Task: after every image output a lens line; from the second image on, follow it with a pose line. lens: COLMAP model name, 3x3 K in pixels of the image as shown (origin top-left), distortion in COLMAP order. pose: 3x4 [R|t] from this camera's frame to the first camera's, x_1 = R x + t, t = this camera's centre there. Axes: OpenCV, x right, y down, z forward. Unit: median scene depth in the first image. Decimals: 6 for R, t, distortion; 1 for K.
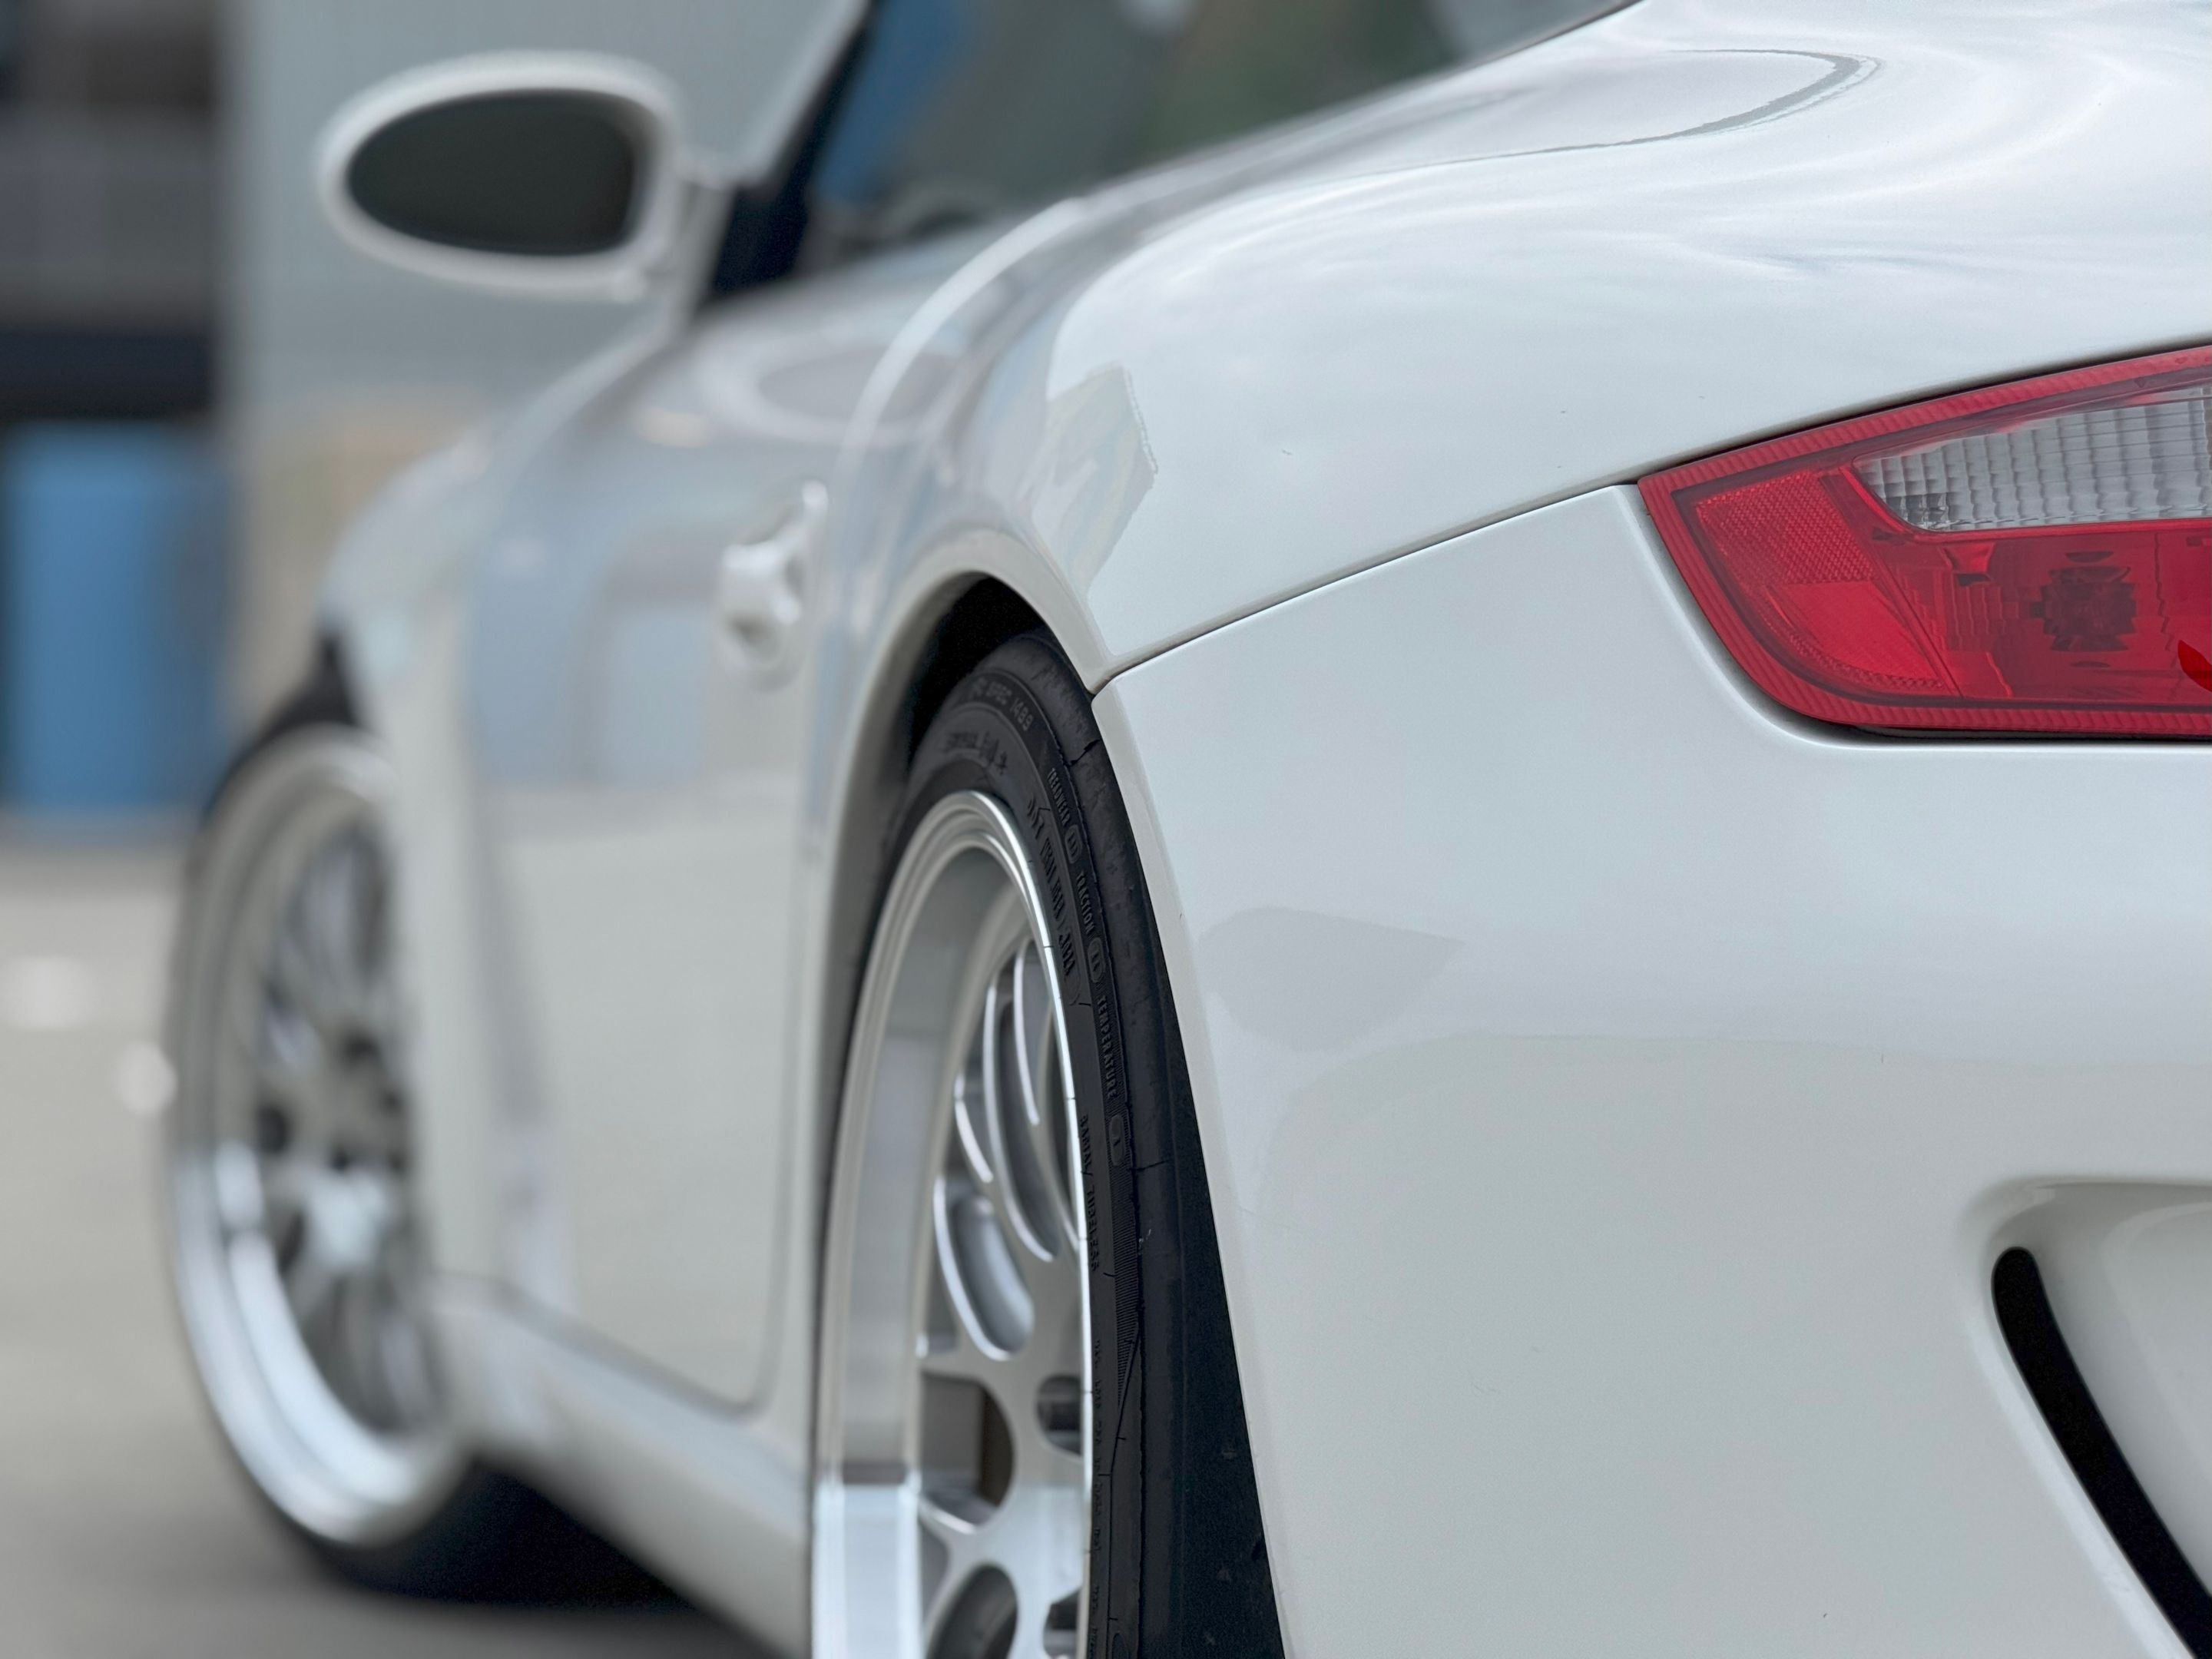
lens RADIAL K [[7604.8, 0, 1106.0], [0, 7604.8, 829.5], [0, 0, 1]] dist [0.184245, -1.044519]
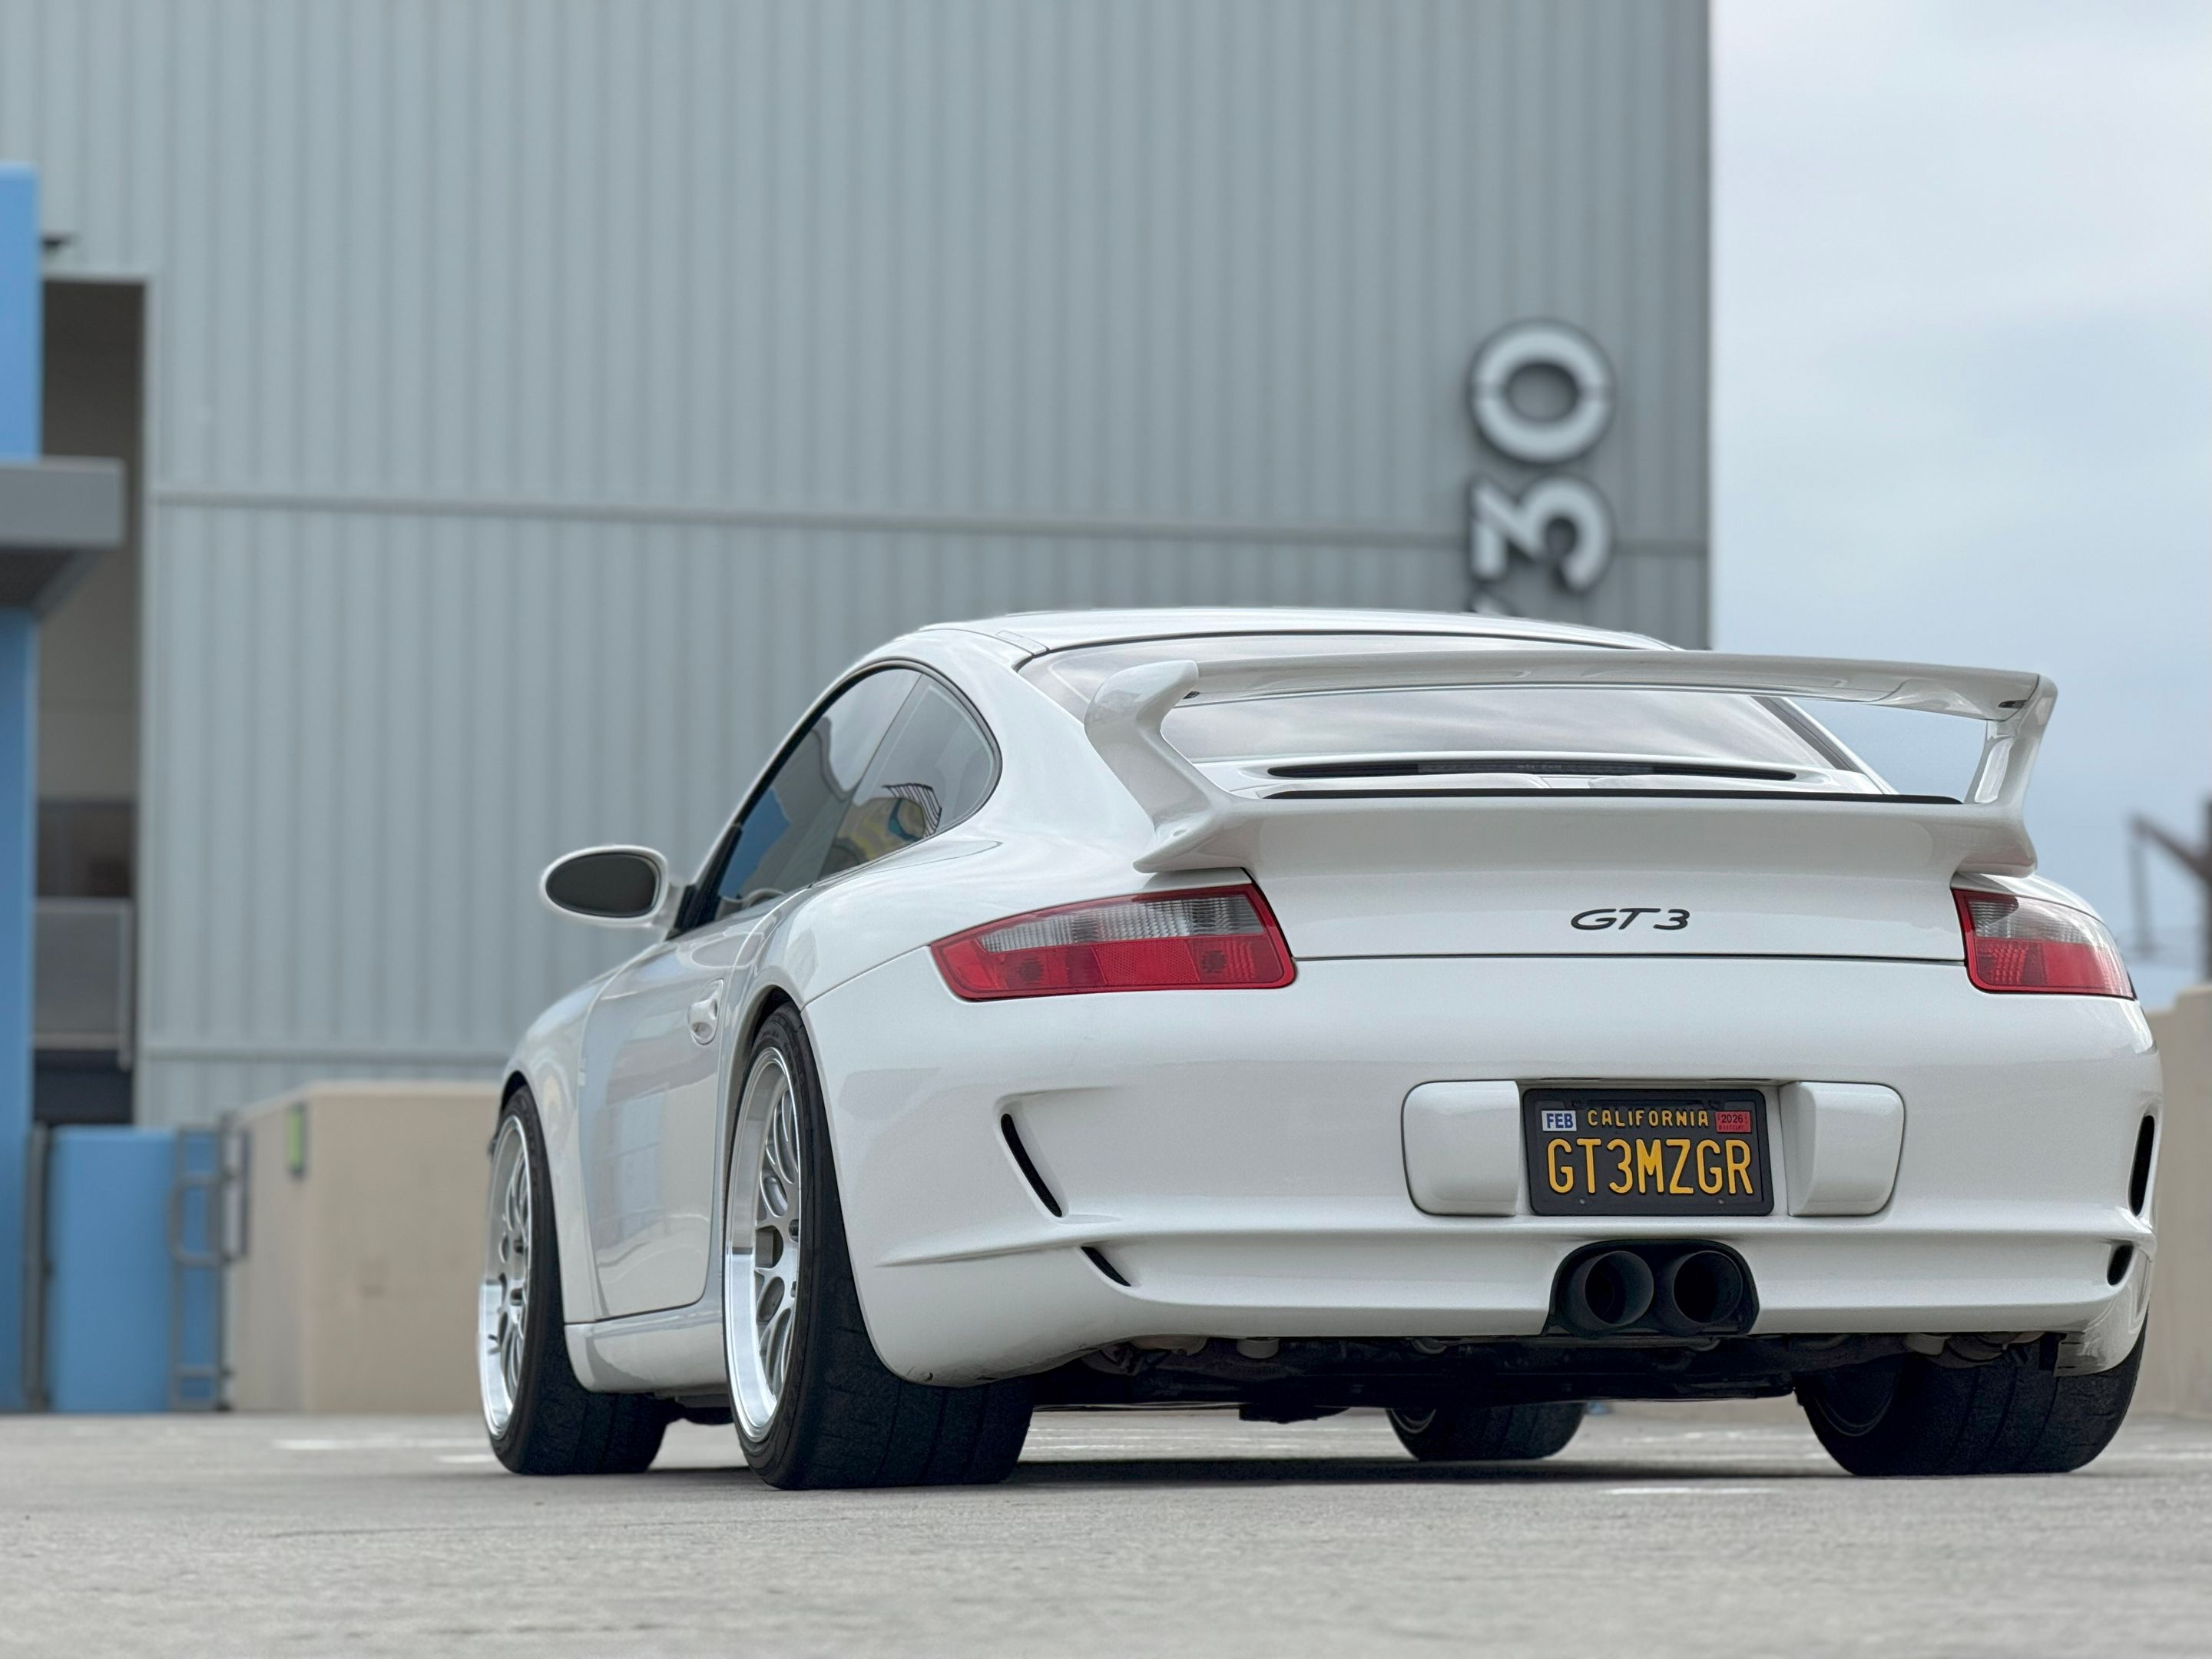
lens RADIAL K [[7604.8, 0, 1106.0], [0, 7604.8, 829.5], [0, 0, 1]] dist [0.184245, -1.044519]
pose [[0.999780, -0.006337, 0.019991, 0.065751], [0.008317, 0.994897, -0.100554, 0.240145], [-0.019252, 0.100698, 0.994731, -2.424460]]
